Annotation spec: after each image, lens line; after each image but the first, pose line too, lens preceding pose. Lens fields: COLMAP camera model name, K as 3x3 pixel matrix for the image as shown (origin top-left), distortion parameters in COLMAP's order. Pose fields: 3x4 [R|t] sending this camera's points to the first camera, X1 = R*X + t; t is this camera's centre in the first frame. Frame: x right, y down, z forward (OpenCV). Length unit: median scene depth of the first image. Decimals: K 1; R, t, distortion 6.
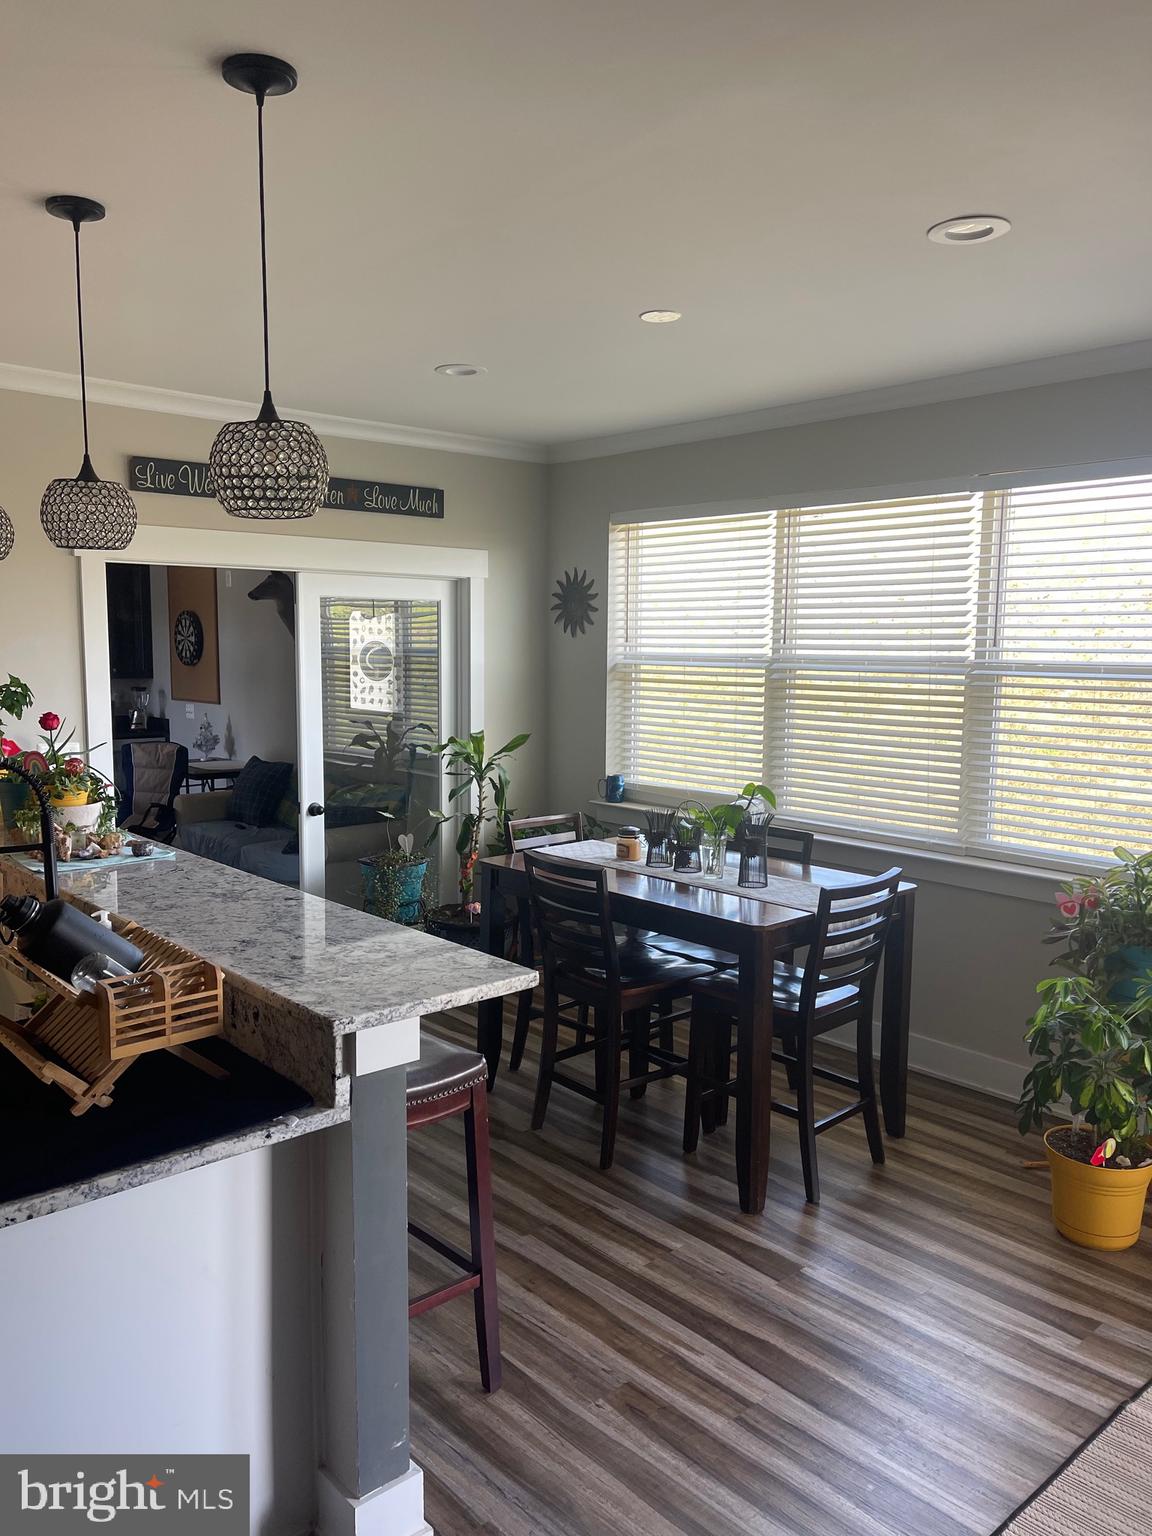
lens RADIAL K [[1152.2, 0, 564.2], [0, 1152.2, 777.8], [0, 0, 1]] dist [0.075718, -0.092987]
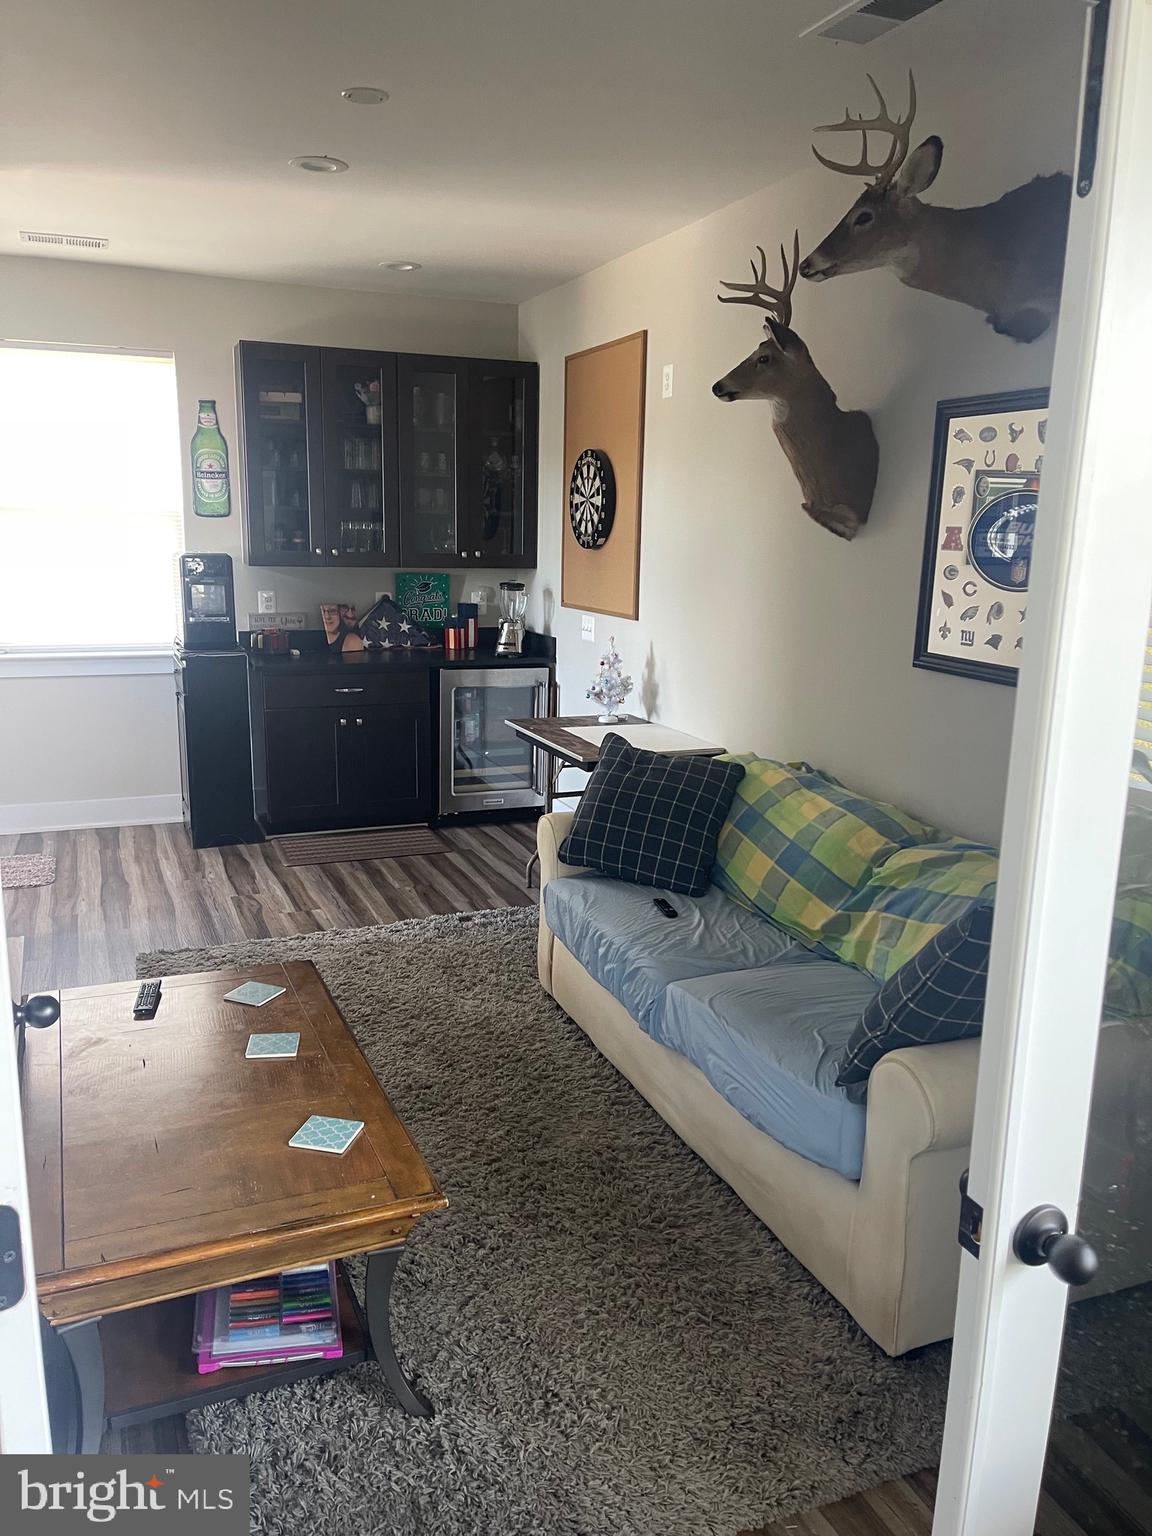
lens RADIAL K [[1152.2, 0, 578.8], [0, 1152.2, 780.1], [0, 0, 1]] dist [0.075718, -0.092987]
pose [[0.943168, 0.083014, -0.321780, -0.225274], [-0.051592, 0.993134, 0.104991, -0.071291], [0.328287, -0.082423, 0.940975, 0.752025]]
